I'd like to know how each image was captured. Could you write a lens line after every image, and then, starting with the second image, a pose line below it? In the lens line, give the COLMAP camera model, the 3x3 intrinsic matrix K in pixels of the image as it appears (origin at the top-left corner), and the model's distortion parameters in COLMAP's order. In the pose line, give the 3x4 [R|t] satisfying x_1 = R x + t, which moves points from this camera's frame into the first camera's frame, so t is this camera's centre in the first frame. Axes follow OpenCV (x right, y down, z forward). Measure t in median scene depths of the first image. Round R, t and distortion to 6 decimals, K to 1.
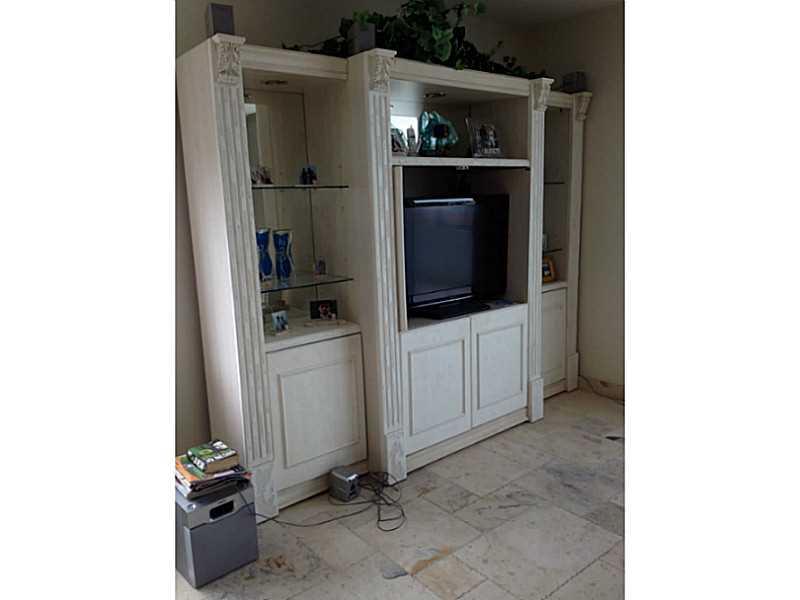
lens RADIAL K [[565.3, 0, 400.0], [0, 565.3, 300.0], [0, 0, 1]] dist [0.062635, -0.002667]
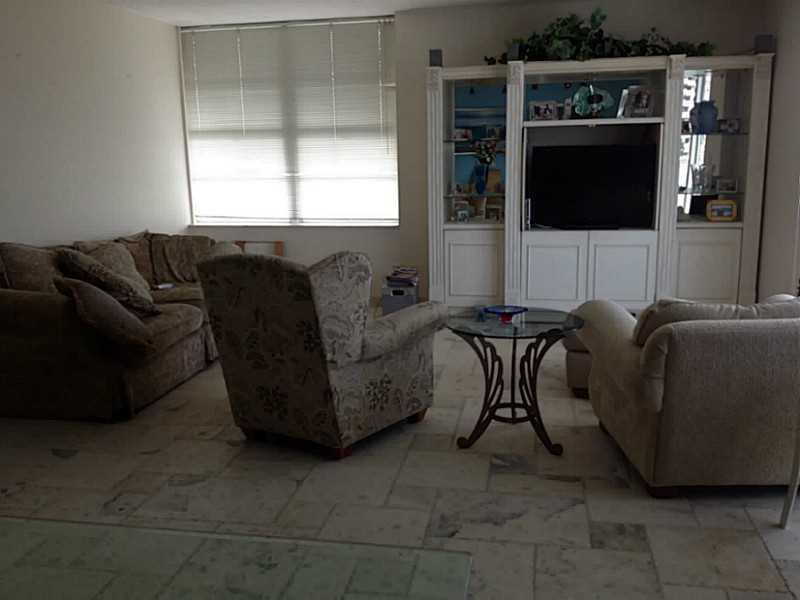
lens RADIAL K [[763.1, 0, 419.5], [0, 763.1, 301.5], [0, 0, 1]] dist [0.157842, -0.240120]
pose [[0.672553, 0.166306, -0.721121, 1.214691], [-0.138068, 0.985511, 0.098510, 0.069032], [0.727055, 0.033310, 0.685770, -0.608070]]
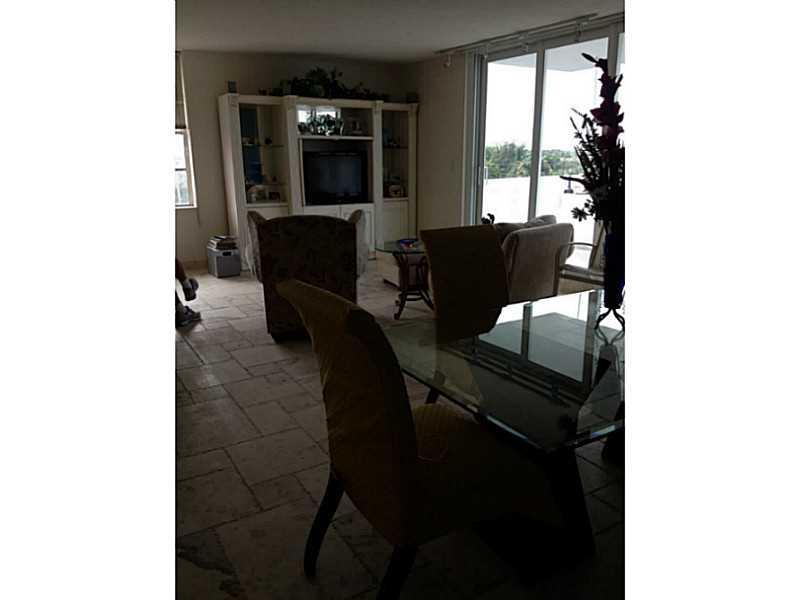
lens RADIAL K [[565.3, 0, 400.0], [0, 565.3, 300.0], [0, 0, 1]] dist [0.062635, -0.002667]
pose [[0.989896, 0.065353, -0.125839, 0.665244], [-0.055549, 0.995254, 0.079904, 0.211350], [0.130464, -0.072107, 0.988827, -1.260931]]
